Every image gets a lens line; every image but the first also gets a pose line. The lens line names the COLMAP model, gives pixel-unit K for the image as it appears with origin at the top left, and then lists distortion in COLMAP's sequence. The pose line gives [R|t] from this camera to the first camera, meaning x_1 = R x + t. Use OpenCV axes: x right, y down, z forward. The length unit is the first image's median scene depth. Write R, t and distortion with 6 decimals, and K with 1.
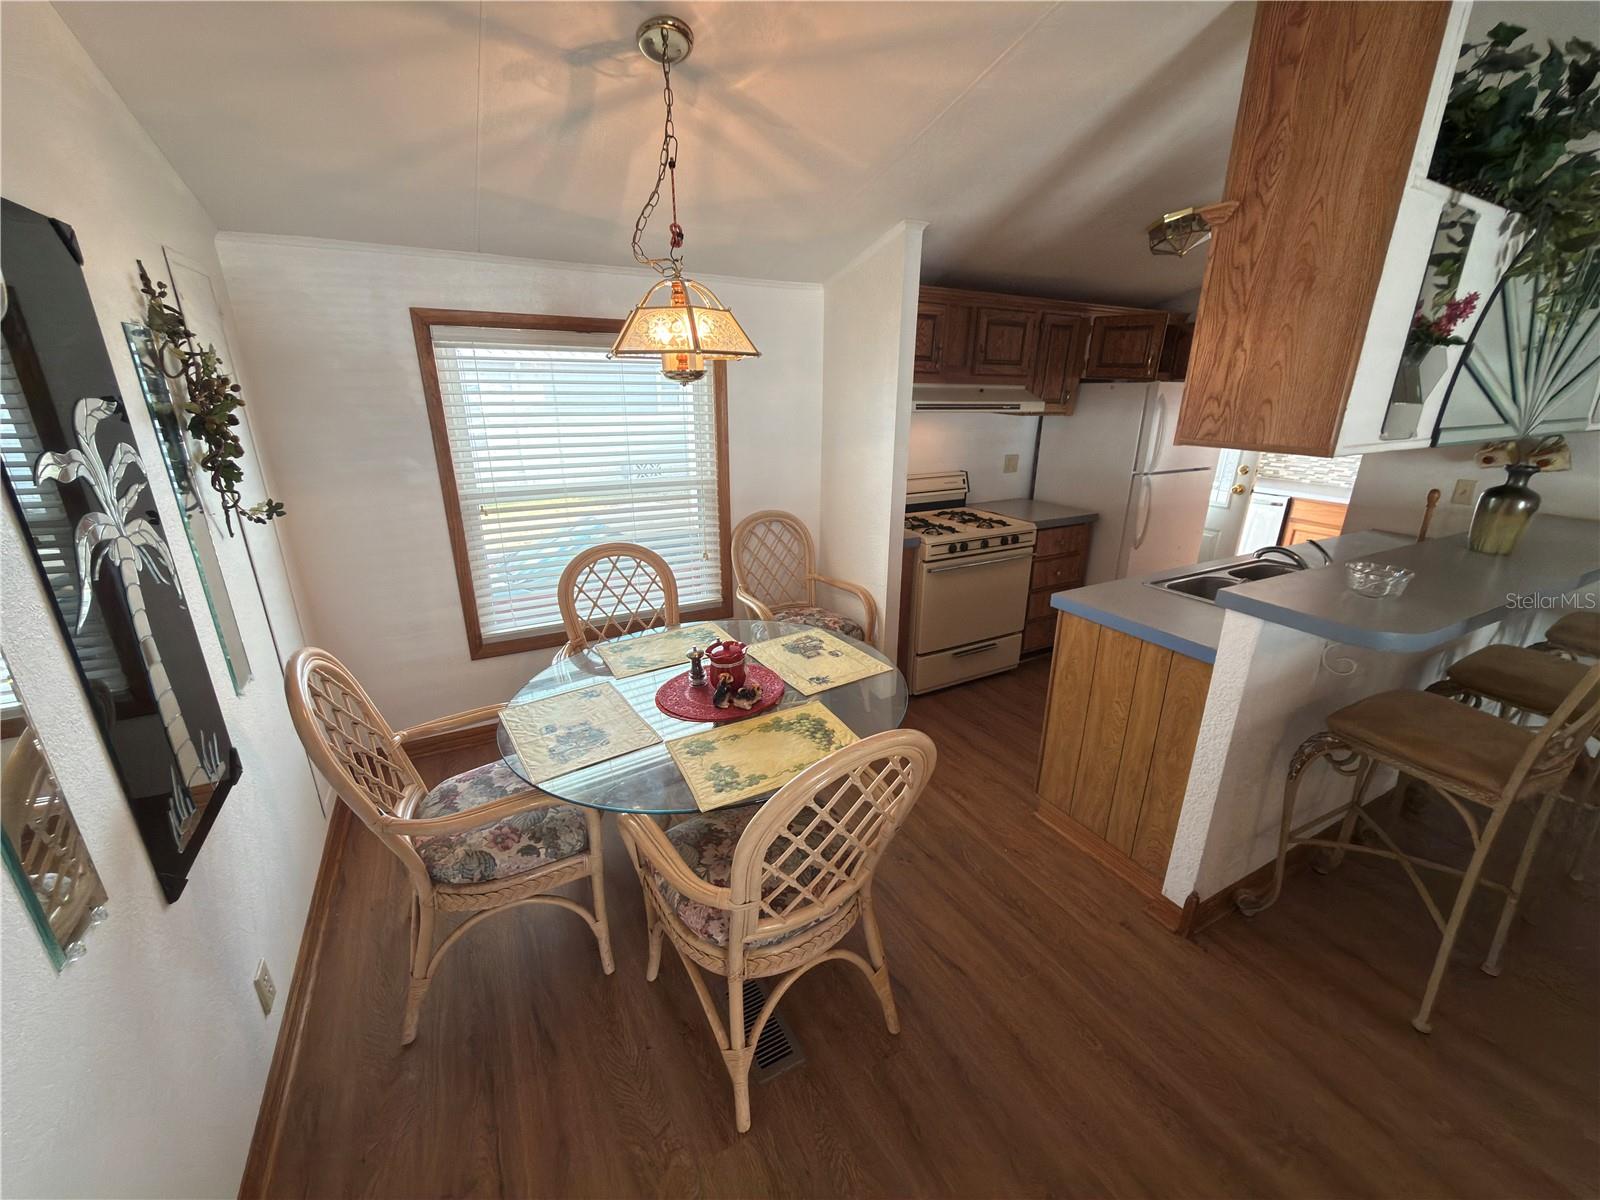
lens RADIAL K [[634.4, 0, 791.5], [0, 634.4, 598.7], [0, 0, 1]] dist [-0.000527, 0.000360]
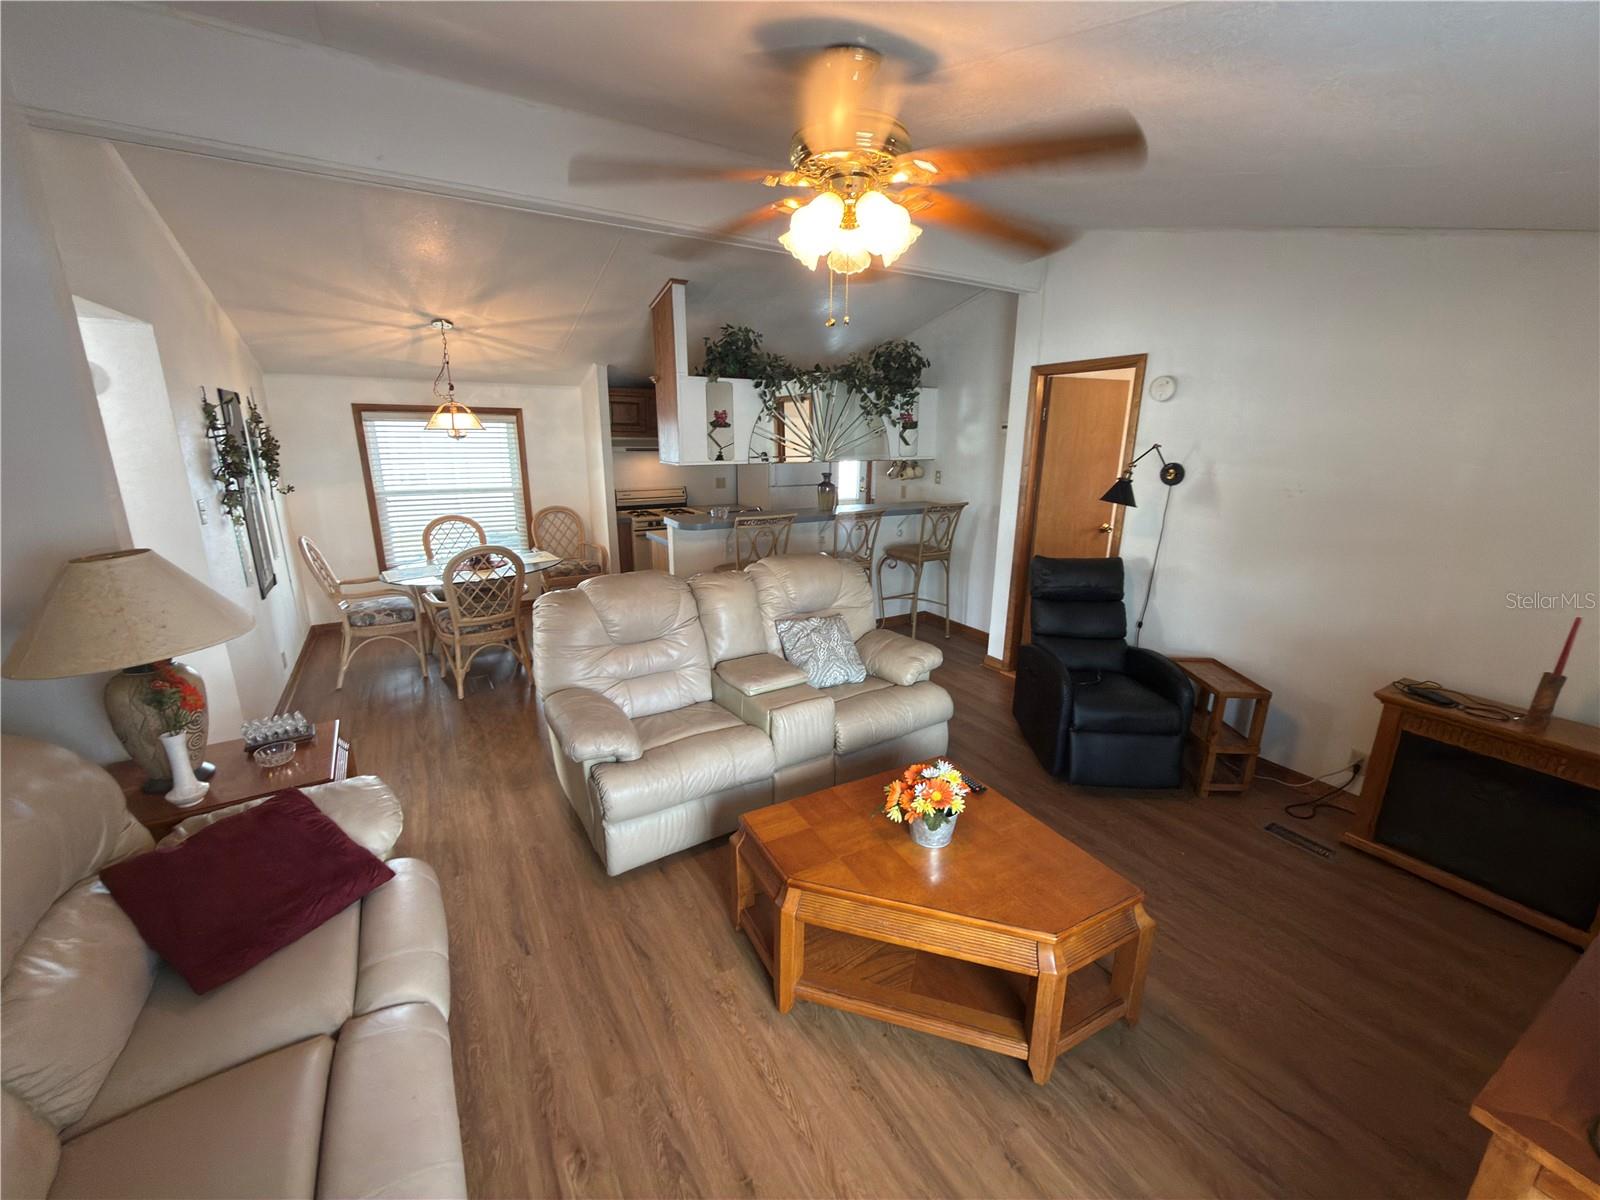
lens RADIAL K [[634.4, 0, 793.3], [0, 634.4, 598.1], [0, 0, 1]] dist [-0.000527, 0.000360]
pose [[0.998312, -0.012958, 0.056621, 0.878452], [0.016838, 0.997502, -0.068605, 0.426508], [-0.055590, 0.069443, 0.996036, -1.356531]]
